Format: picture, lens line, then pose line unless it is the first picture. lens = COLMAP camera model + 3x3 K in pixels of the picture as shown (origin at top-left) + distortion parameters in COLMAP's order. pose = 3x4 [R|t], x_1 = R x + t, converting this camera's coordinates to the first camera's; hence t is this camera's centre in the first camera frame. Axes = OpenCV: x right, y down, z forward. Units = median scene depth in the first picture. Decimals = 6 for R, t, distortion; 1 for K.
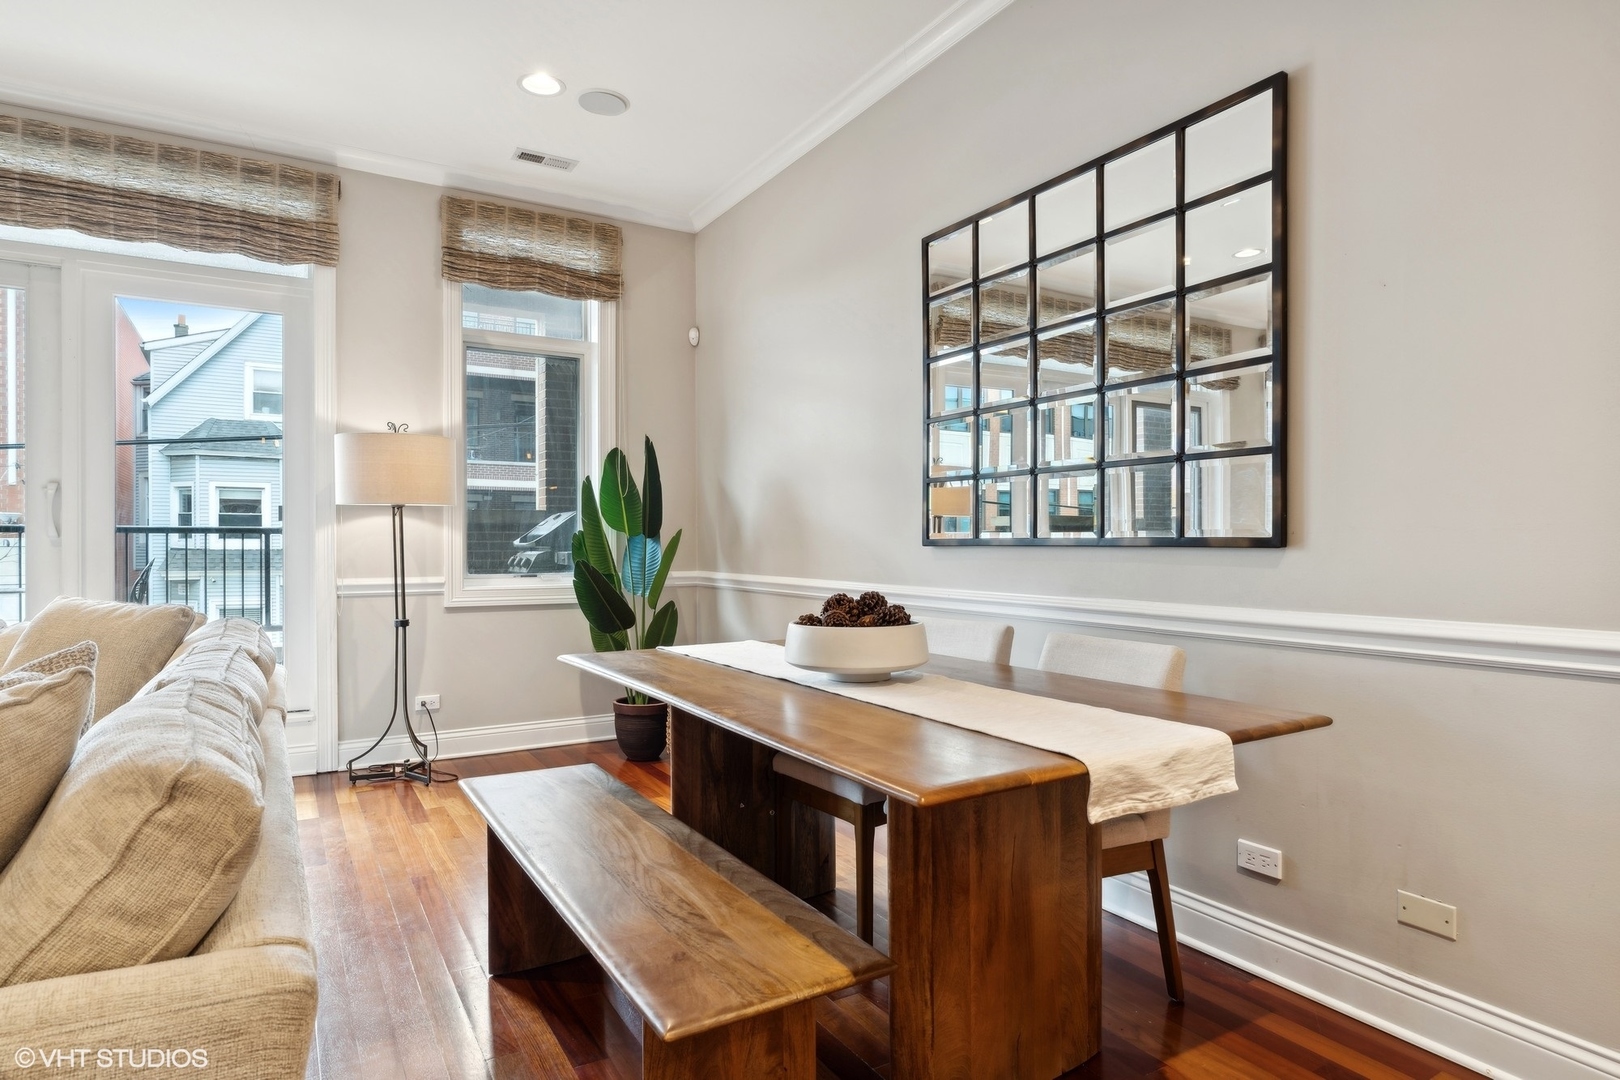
lens RADIAL K [[905.4, 0, 796.5], [0, 905.4, 542.9], [0, 0, 1]] dist [0.000167, -0.001043]
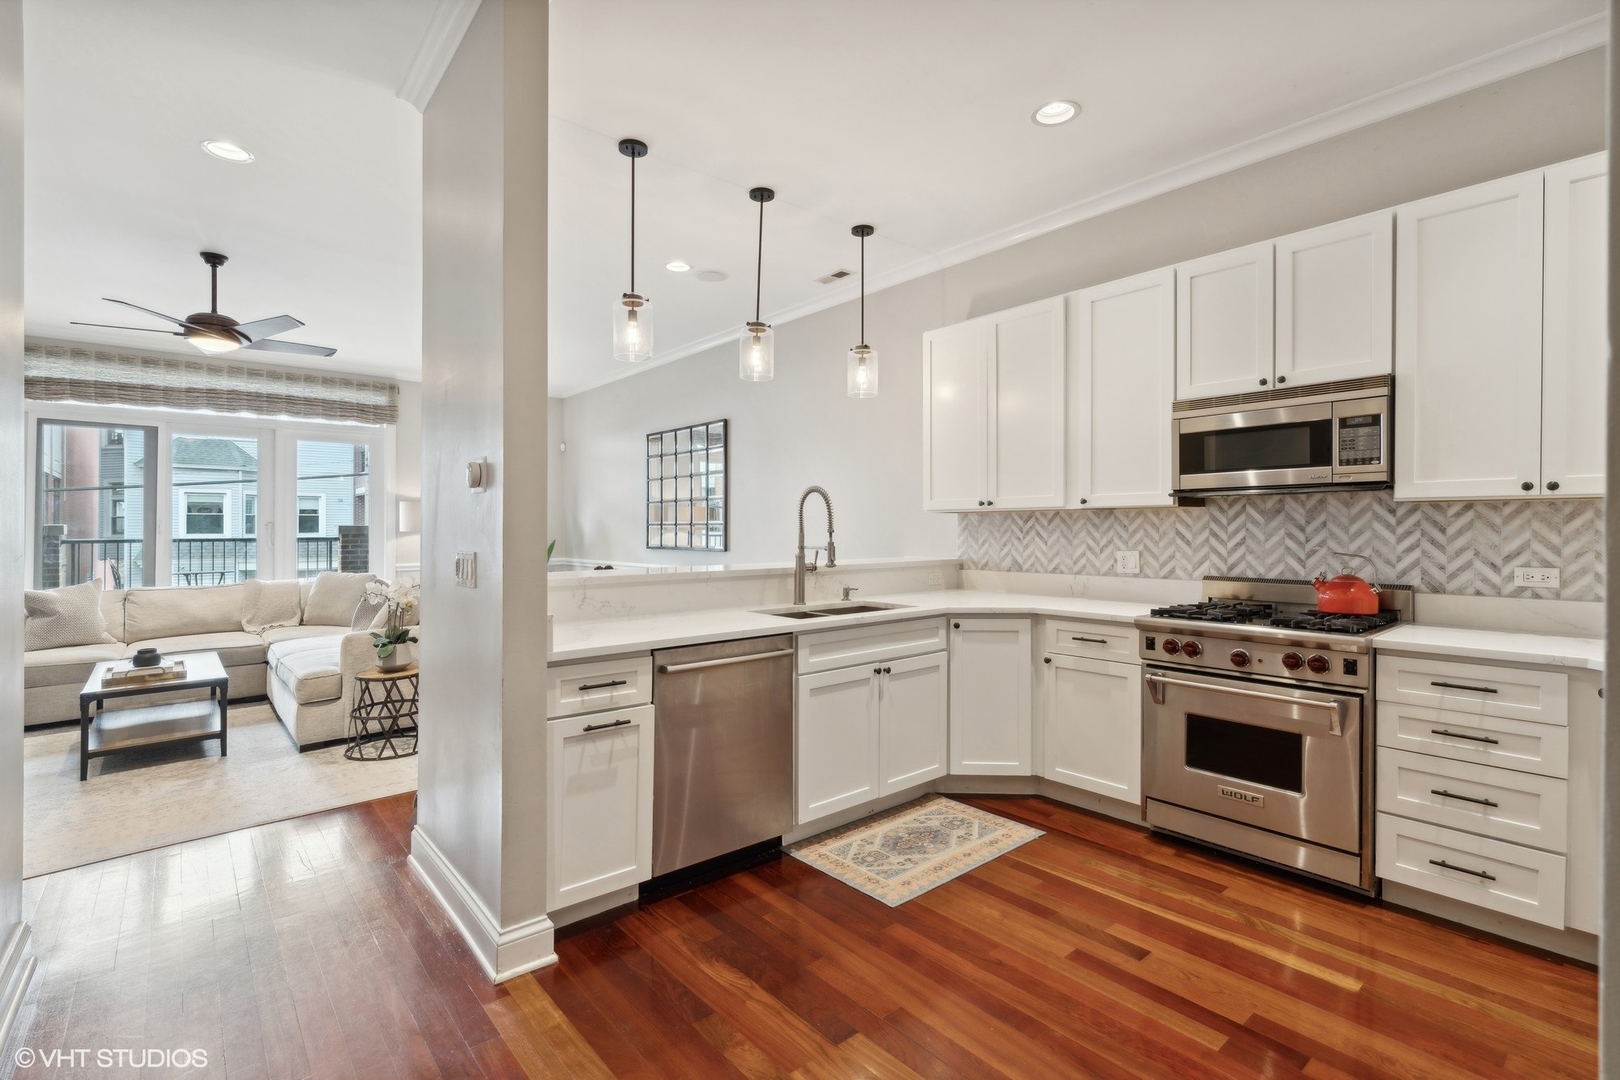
lens RADIAL K [[743.3, 0, 781.0], [0, 743.3, 532.8], [0, 0, 1]] dist [-0.006658, 0.000240]
pose [[0.989183, -0.001867, 0.146676, 0.179347], [0.001270, 0.999991, 0.004167, -0.046381], [-0.146682, -0.003935, 0.989176, -1.046975]]
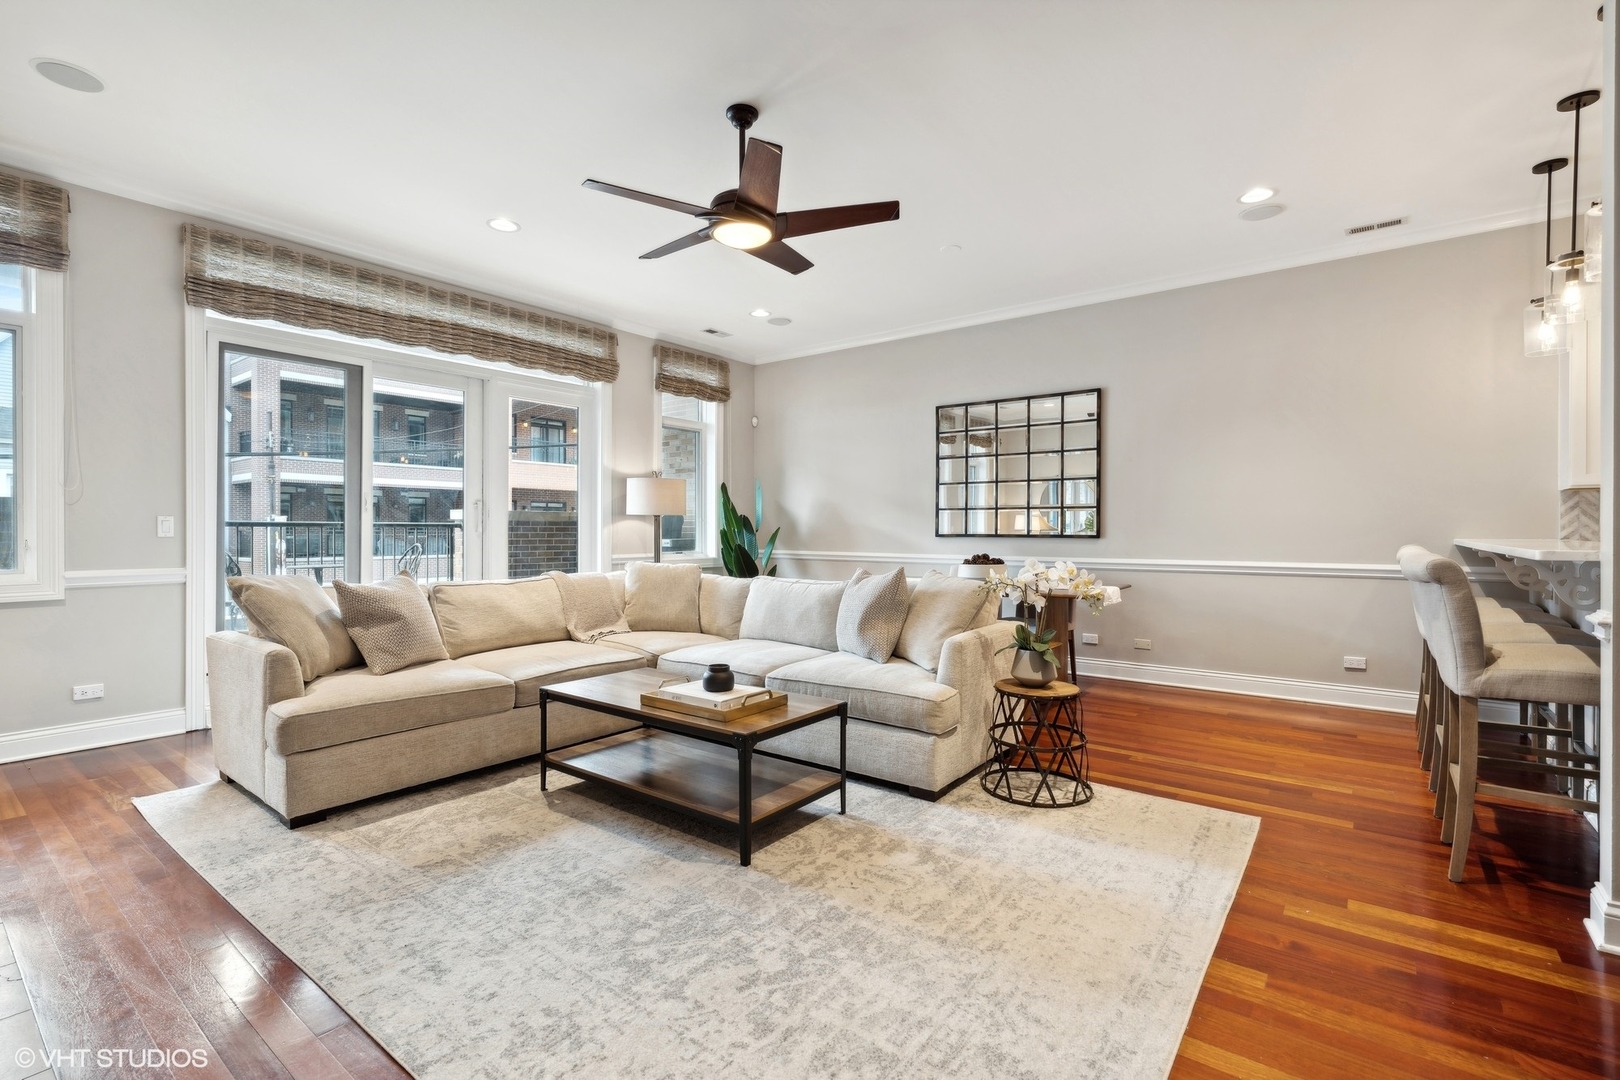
lens RADIAL K [[743.3, 0, 787.6], [0, 743.3, 526.8], [0, 0, 1]] dist [-0.006658, 0.000240]
pose [[0.935115, 0.004919, 0.354310, -0.771031], [-0.003163, 0.999980, -0.005534, -0.008816], [-0.354330, 0.004055, 0.935112, -0.571195]]
